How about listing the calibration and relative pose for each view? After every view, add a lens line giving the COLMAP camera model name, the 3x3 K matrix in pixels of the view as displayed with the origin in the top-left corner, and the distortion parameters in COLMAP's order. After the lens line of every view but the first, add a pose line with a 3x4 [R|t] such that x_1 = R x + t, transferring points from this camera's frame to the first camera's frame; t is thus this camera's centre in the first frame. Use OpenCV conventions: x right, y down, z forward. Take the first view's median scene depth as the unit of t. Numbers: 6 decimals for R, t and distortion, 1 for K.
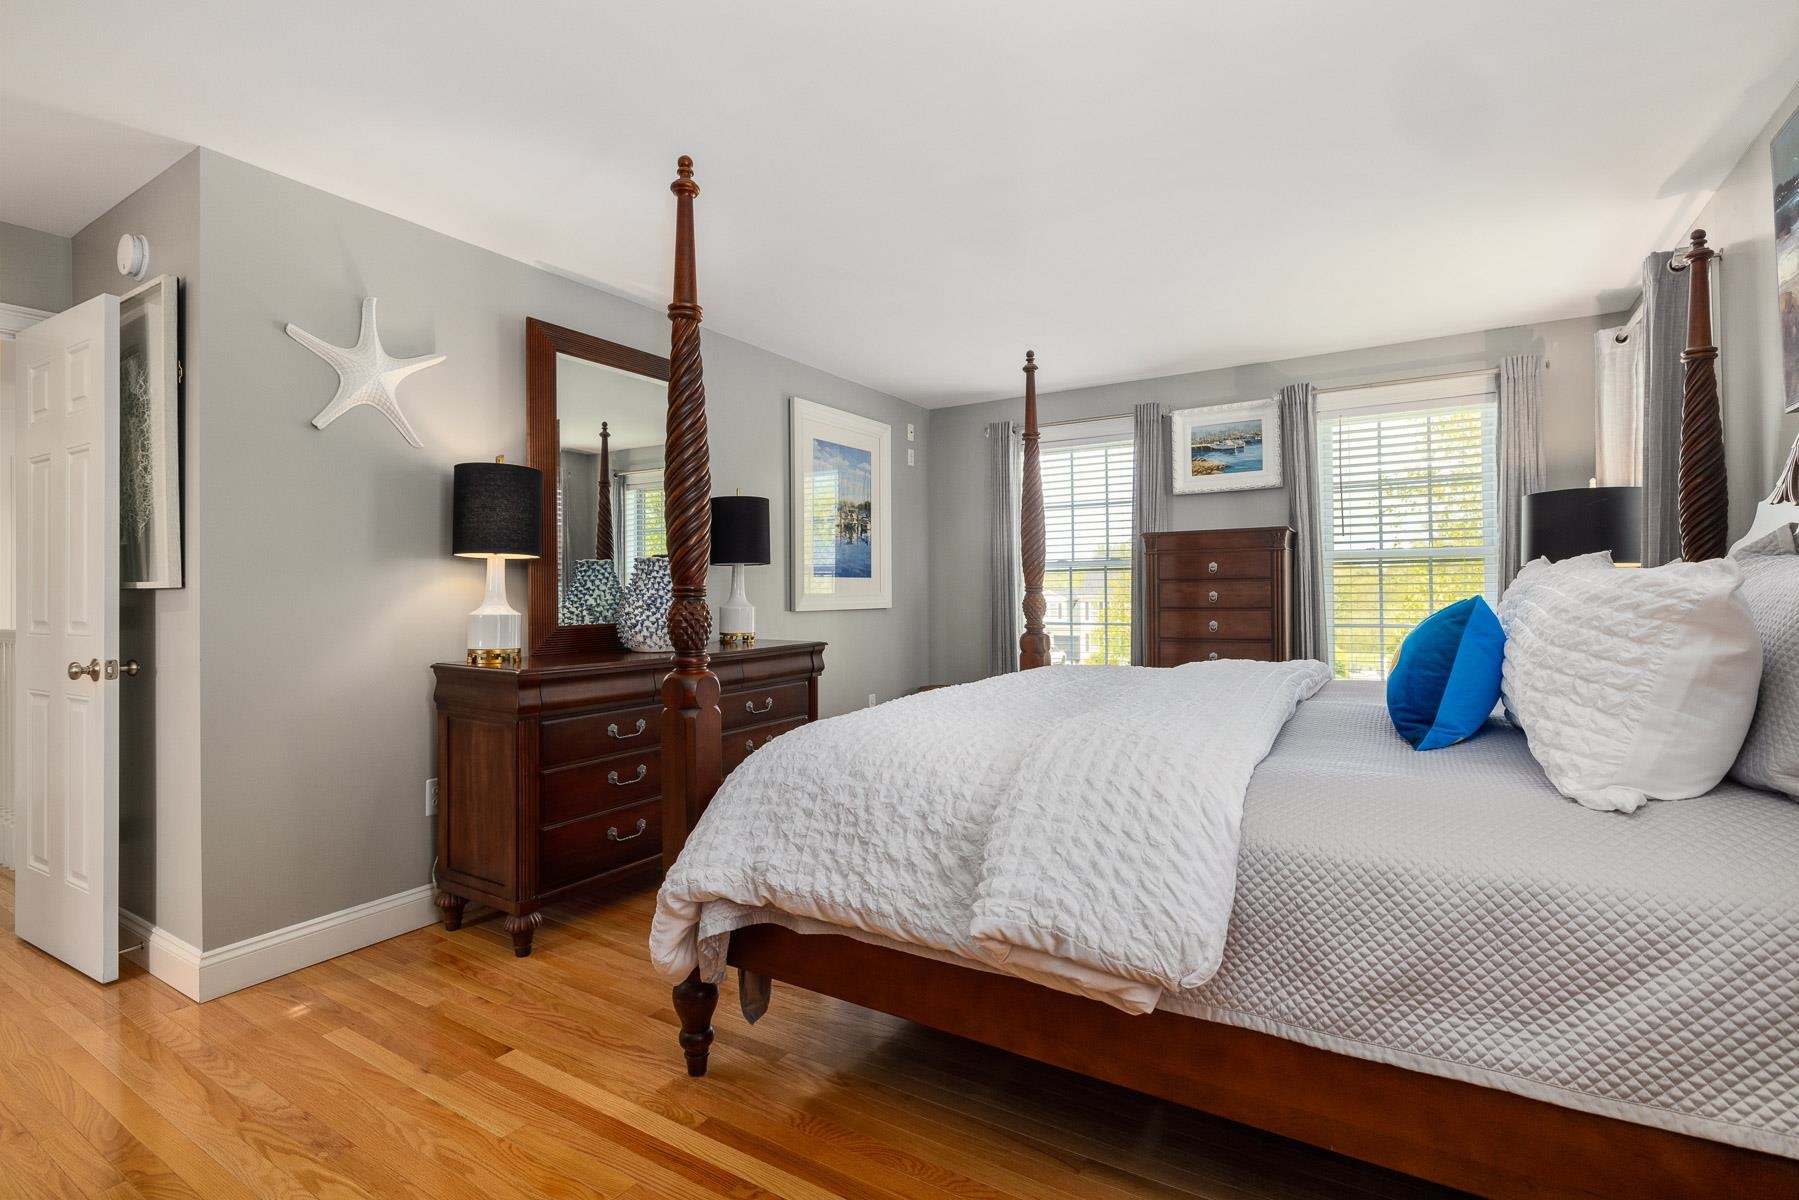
lens RADIAL K [[839.9, 0, 899.5], [0, 839.9, 600.0], [0, 0, 1]] dist [-0.020623, 0.000378]
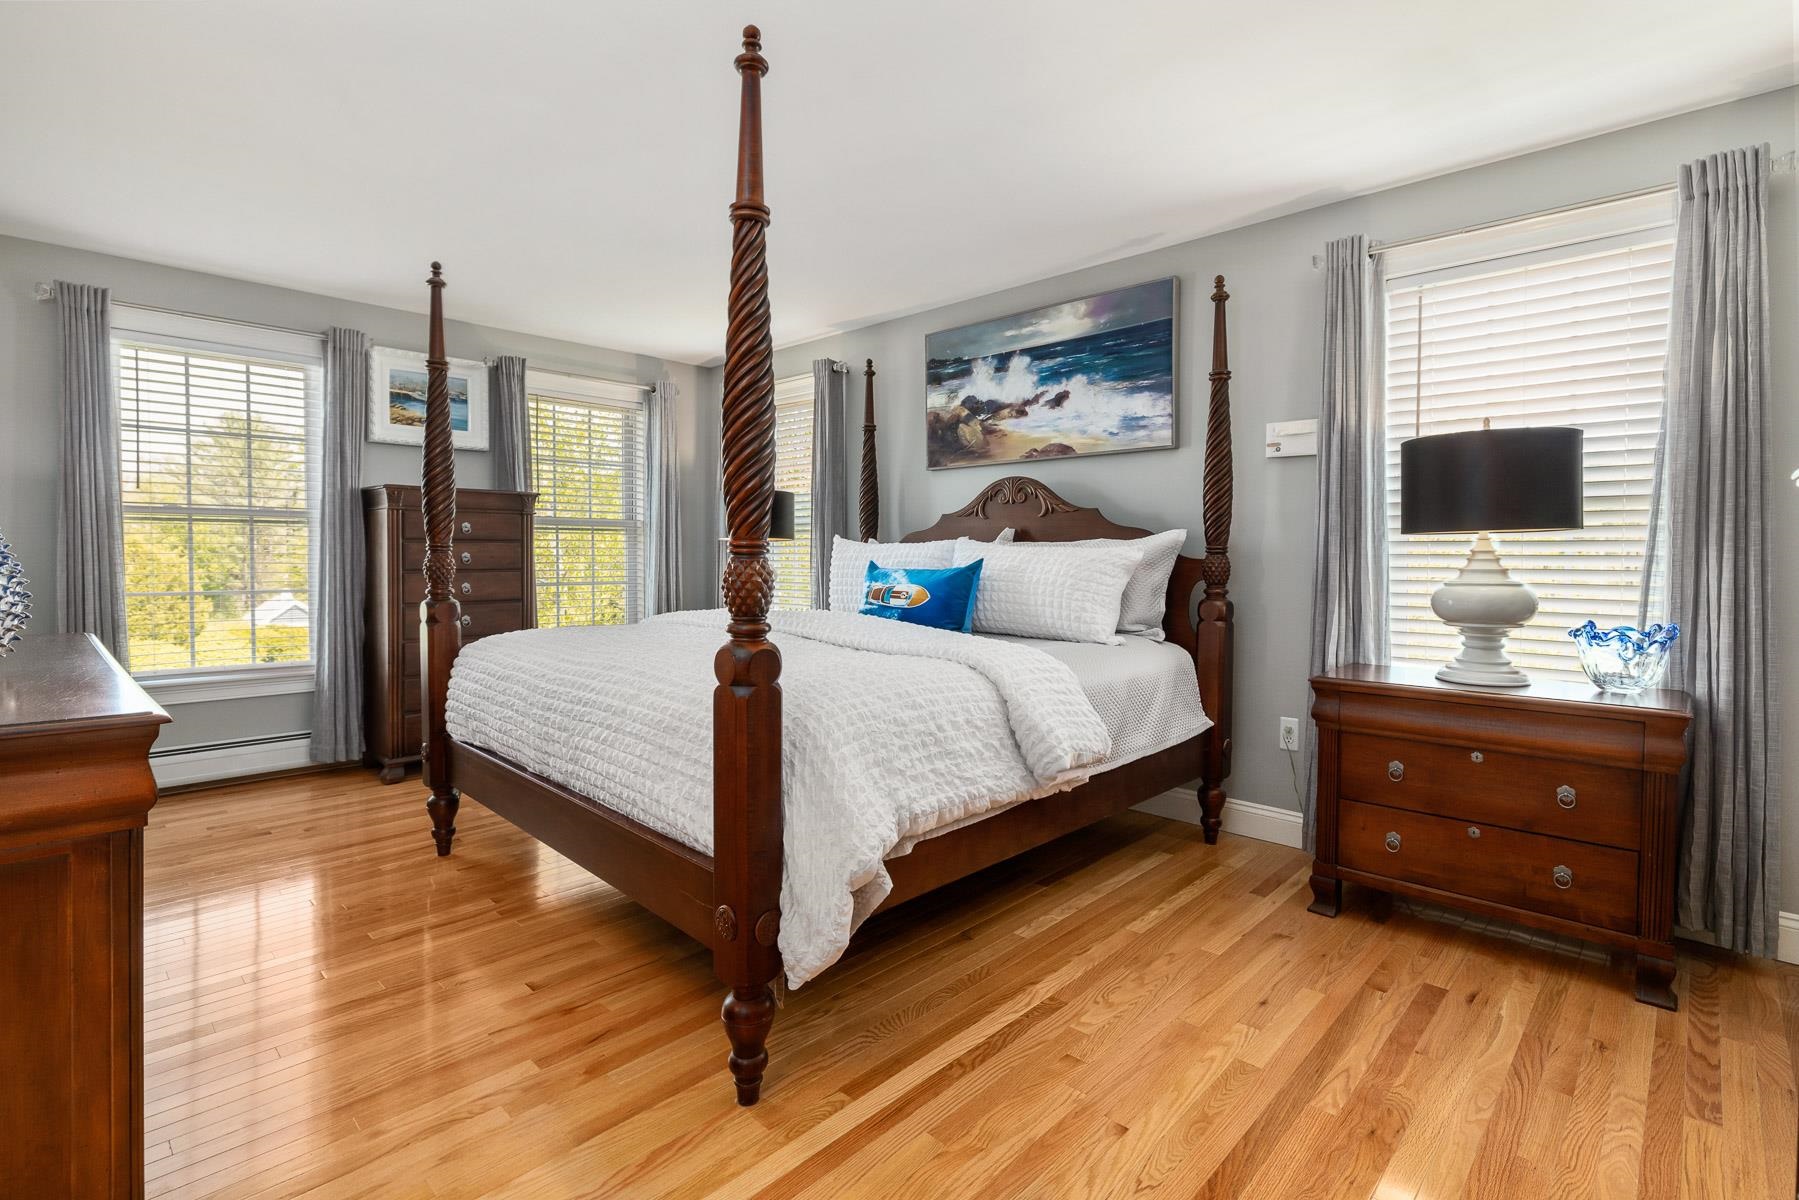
lens RADIAL K [[839.9, 0, 899.5], [0, 839.9, 600.0], [0, 0, 1]] dist [-0.020623, 0.000378]
pose [[0.201959, -0.040481, 0.978557, -0.513430], [-0.003929, 0.999104, 0.042142, 0.003117], [-0.979386, -0.012355, 0.201619, 0.332289]]
